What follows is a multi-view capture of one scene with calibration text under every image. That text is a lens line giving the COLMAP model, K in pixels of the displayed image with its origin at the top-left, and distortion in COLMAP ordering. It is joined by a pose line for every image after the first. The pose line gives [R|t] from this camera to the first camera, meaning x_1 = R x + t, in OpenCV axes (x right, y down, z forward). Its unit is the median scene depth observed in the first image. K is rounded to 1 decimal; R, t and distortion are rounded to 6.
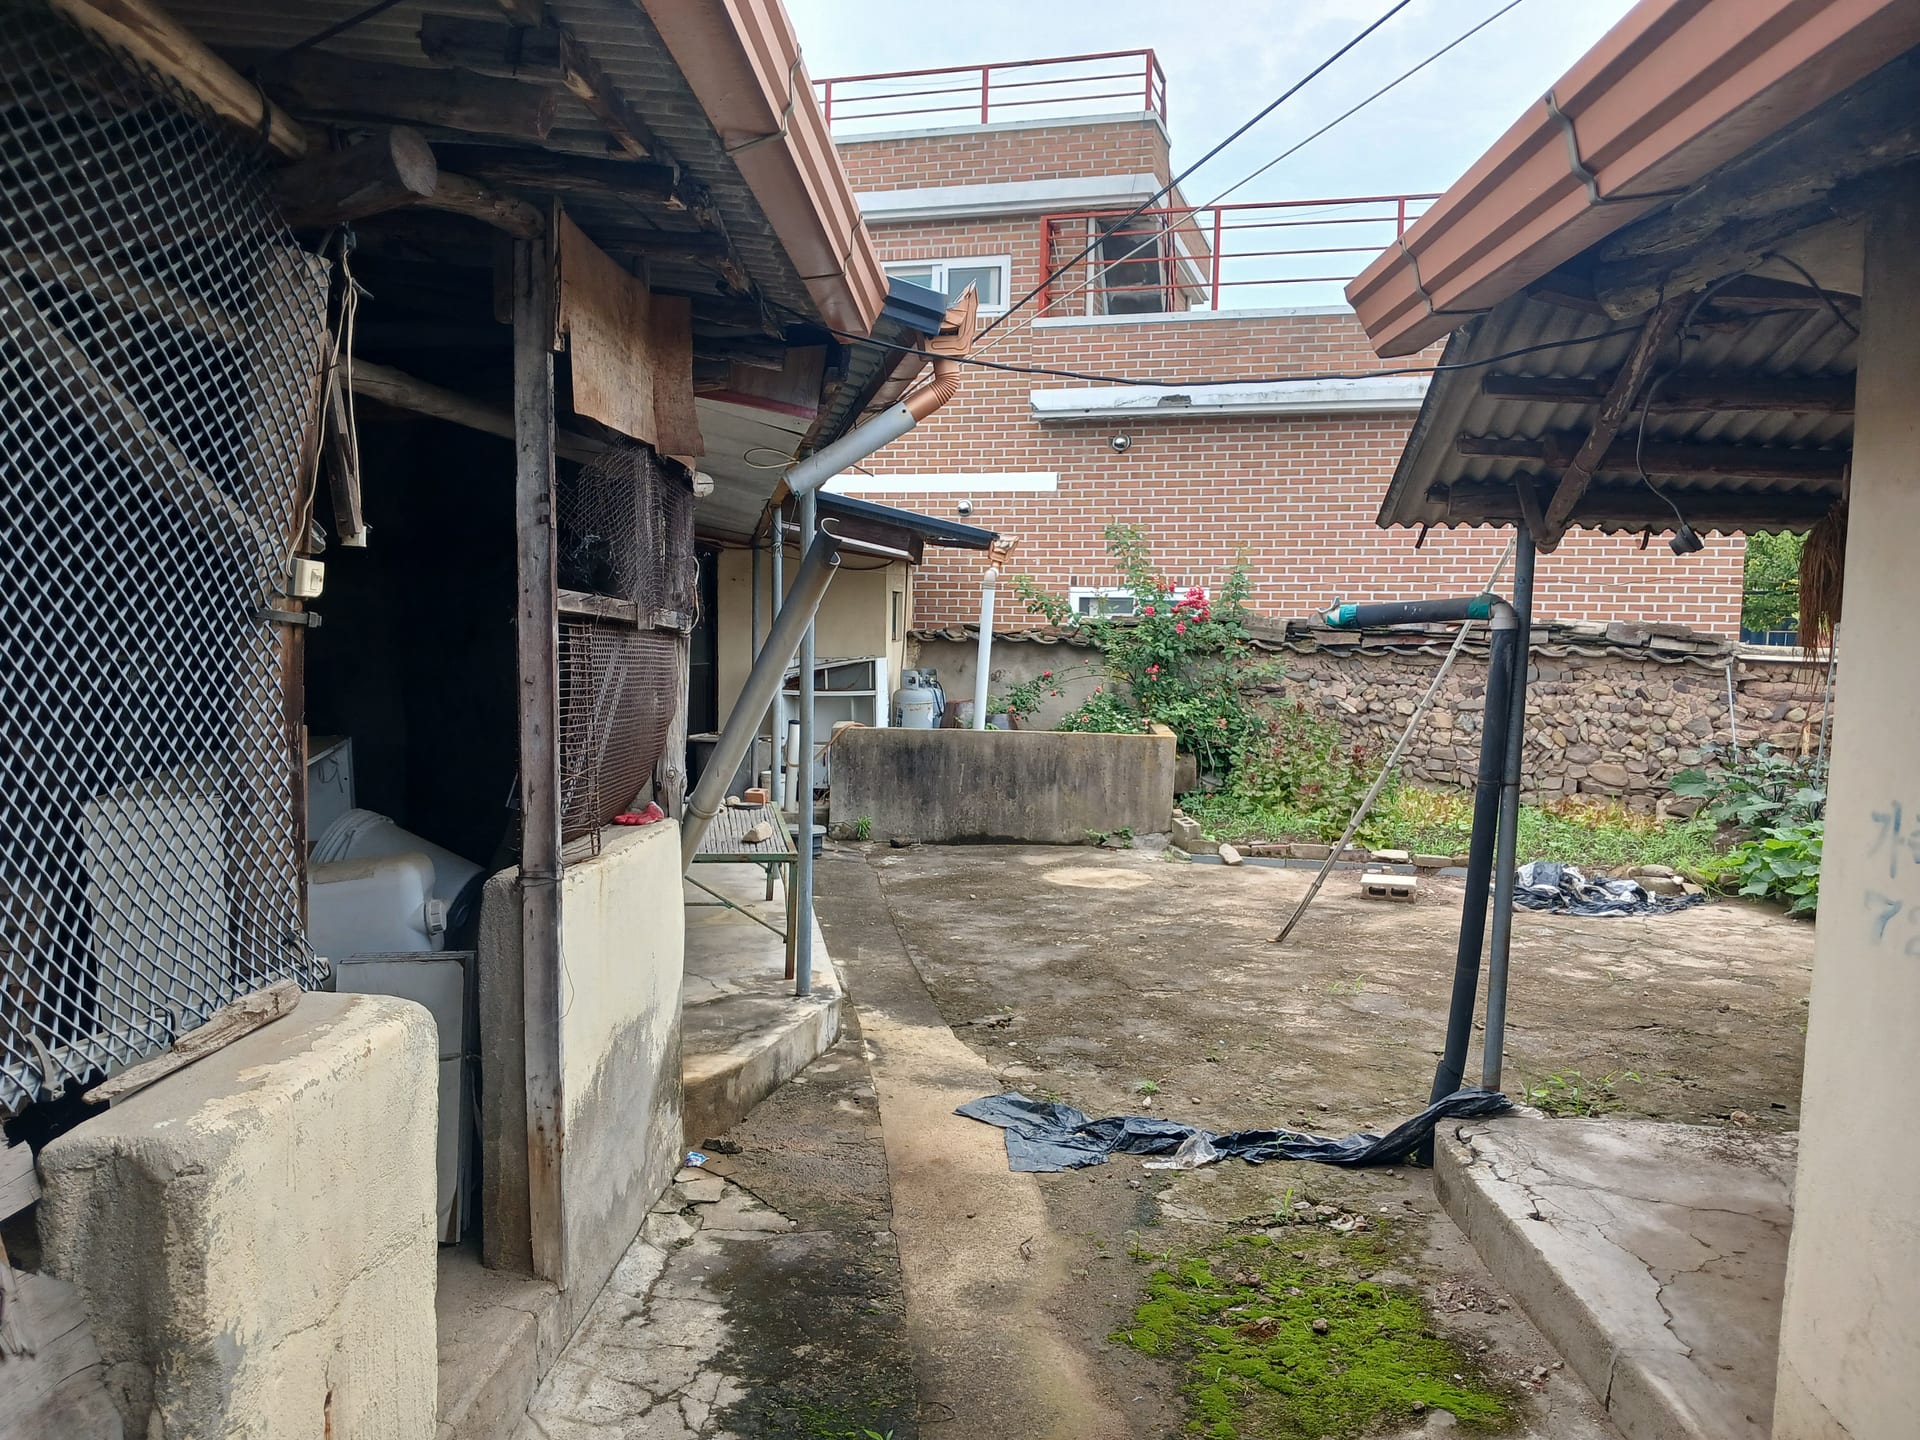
lens RADIAL K [[1544.0, 0, 959.0], [0, 1544.0, 722.8], [0, 0, 1]] dist [0.015862, -0.006930]
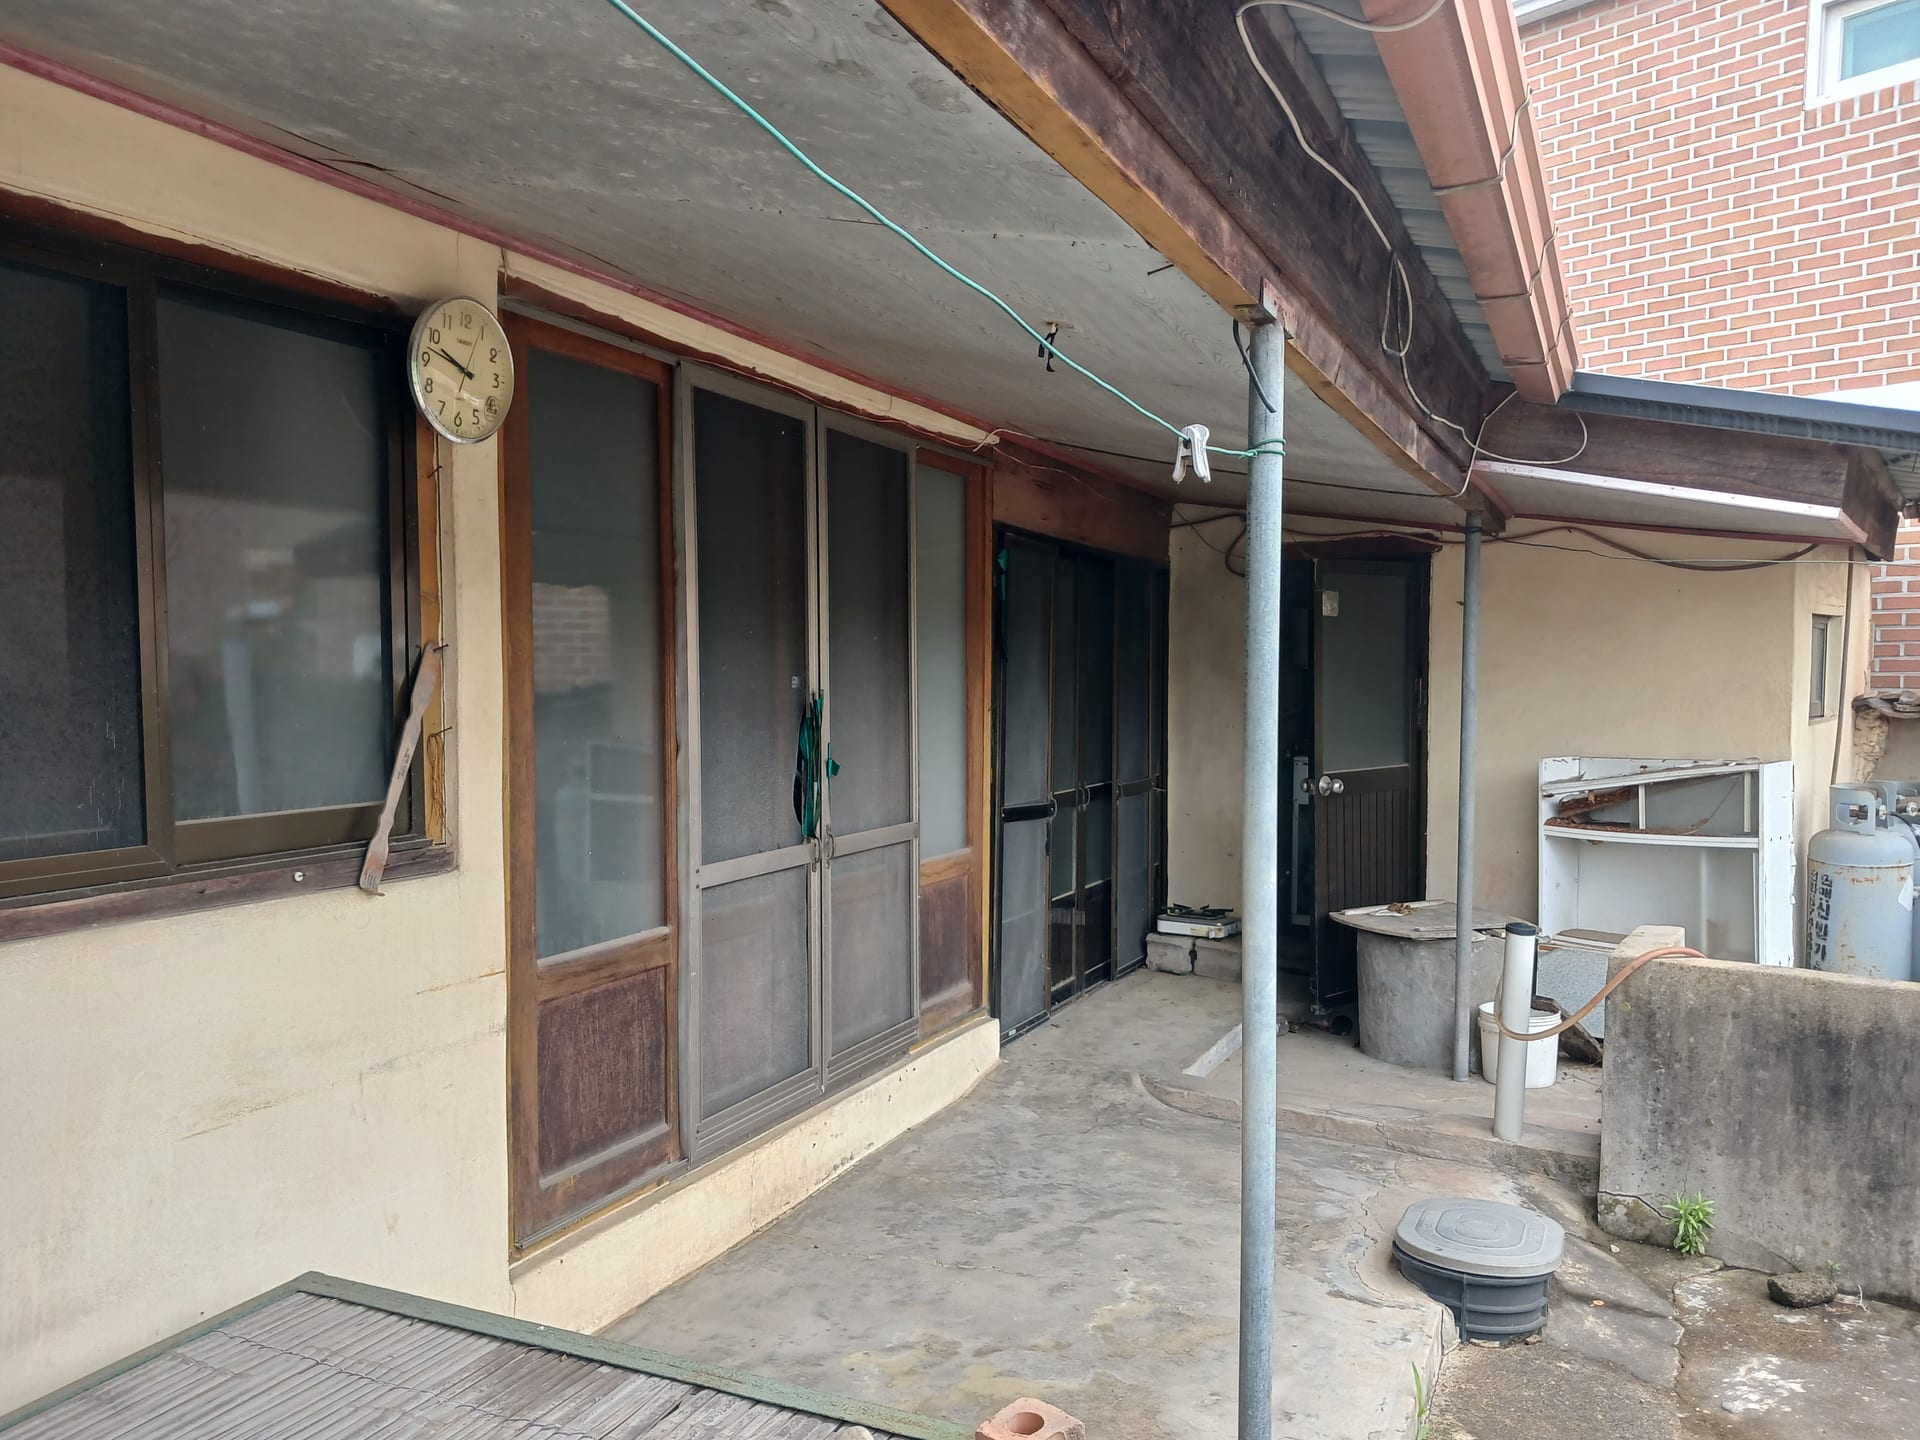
lens RADIAL K [[1544.0, 0, 956.2], [0, 1544.0, 735.0], [0, 0, 1]] dist [0.015862, -0.006930]
pose [[0.839470, 0.012299, -0.543267, -0.007371], [-0.024145, 0.999601, -0.014680, -0.043102], [0.542869, 0.025441, 0.839432, 0.571845]]
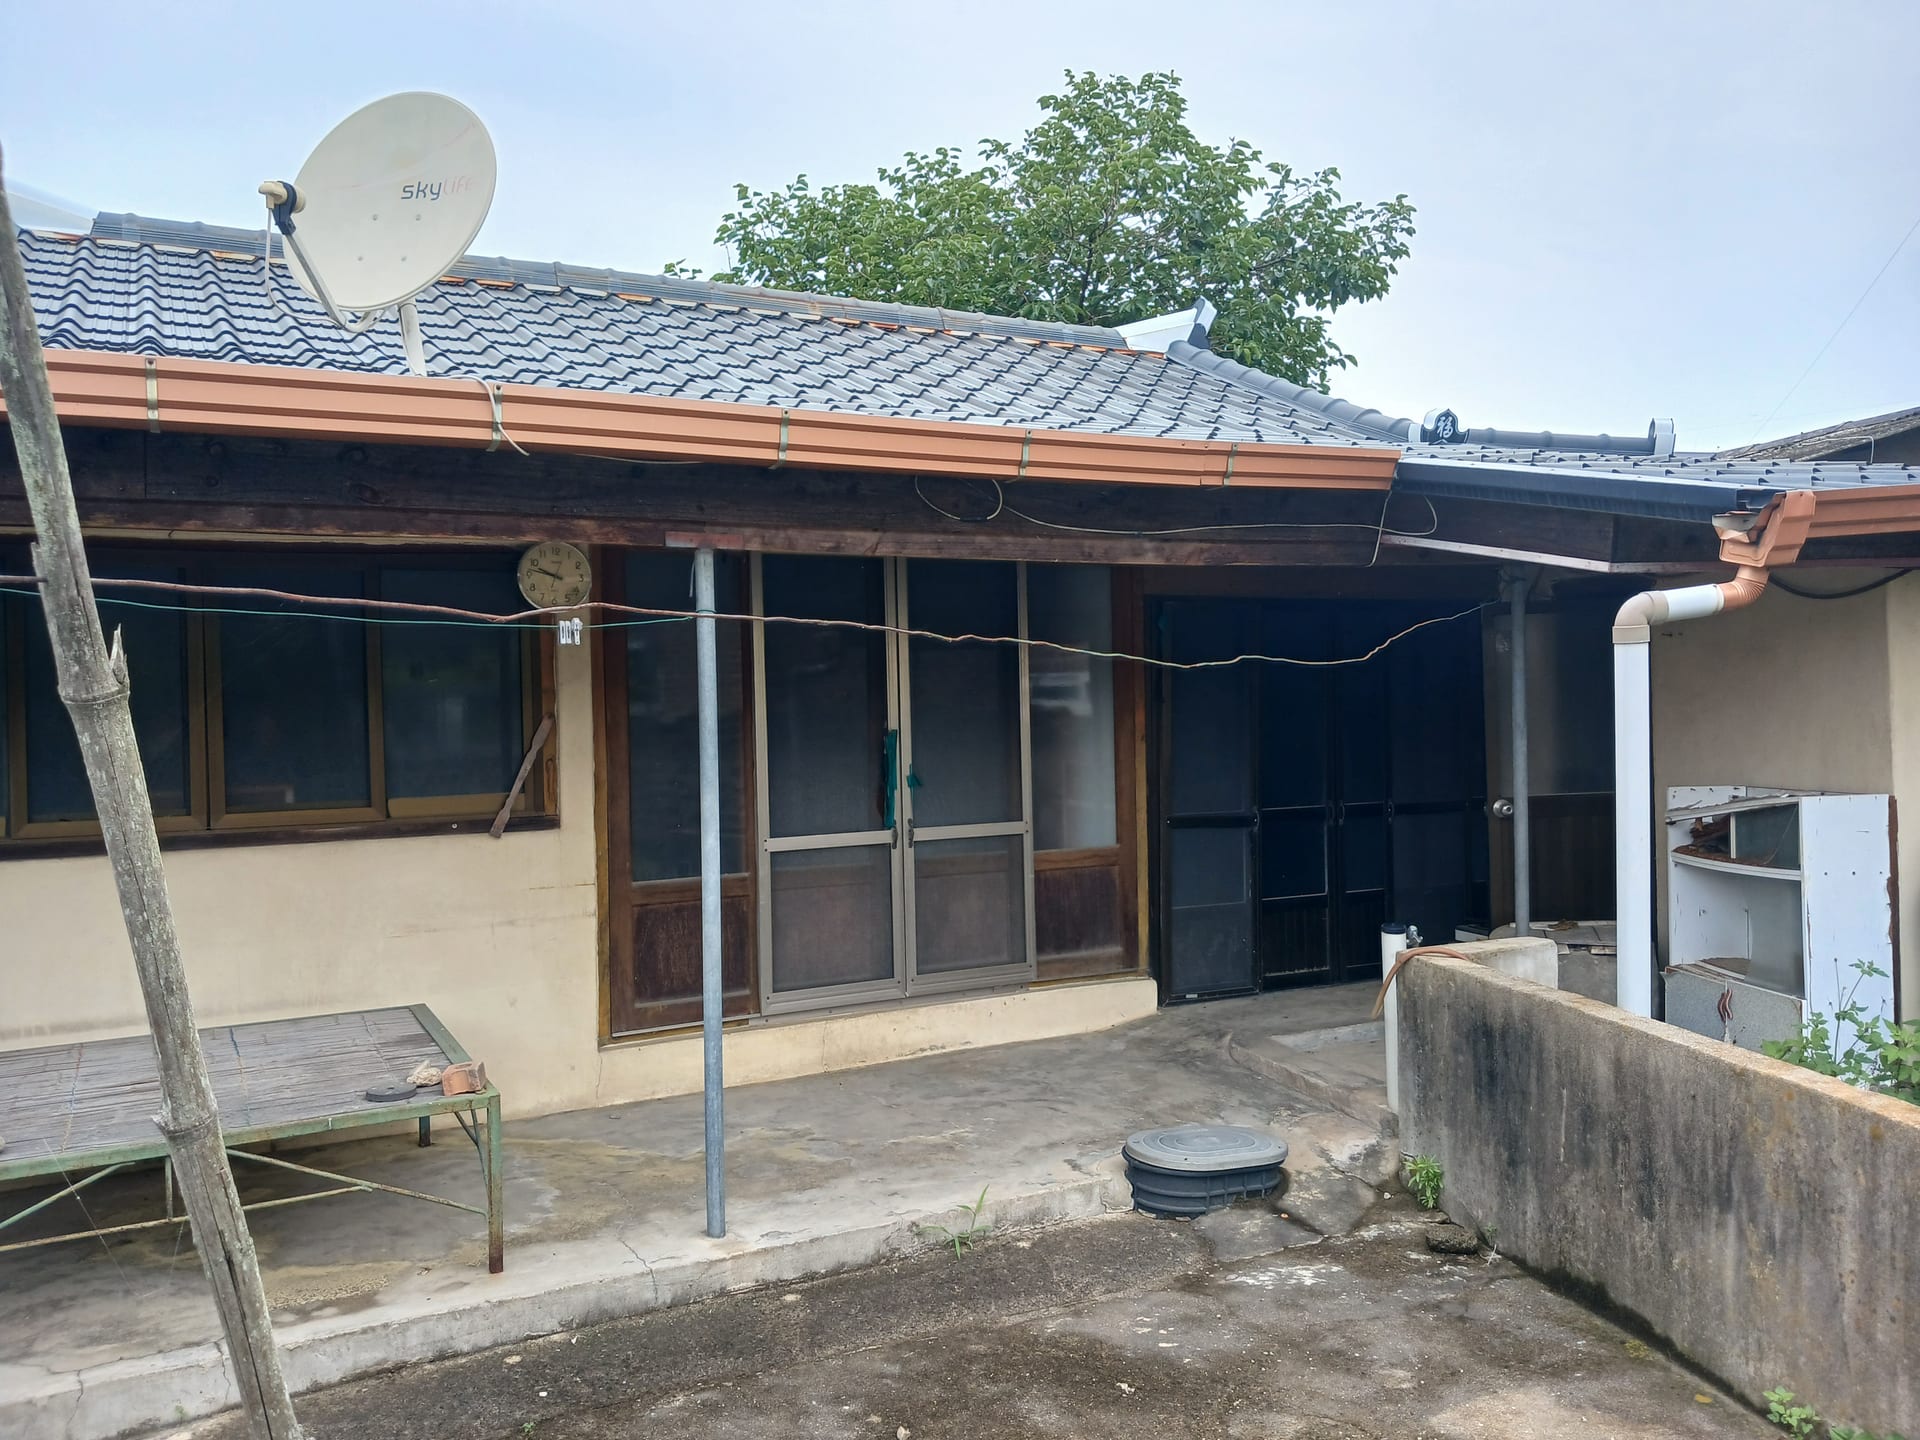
lens RADIAL K [[1544.0, 0, 970.2], [0, 1544.0, 705.8], [0, 0, 1]] dist [0.015862, -0.006930]
pose [[0.311383, -0.009886, -0.950233, 0.327414], [-0.032637, 0.999245, -0.021090, -0.057157], [0.949724, 0.037580, 0.310825, 0.723032]]
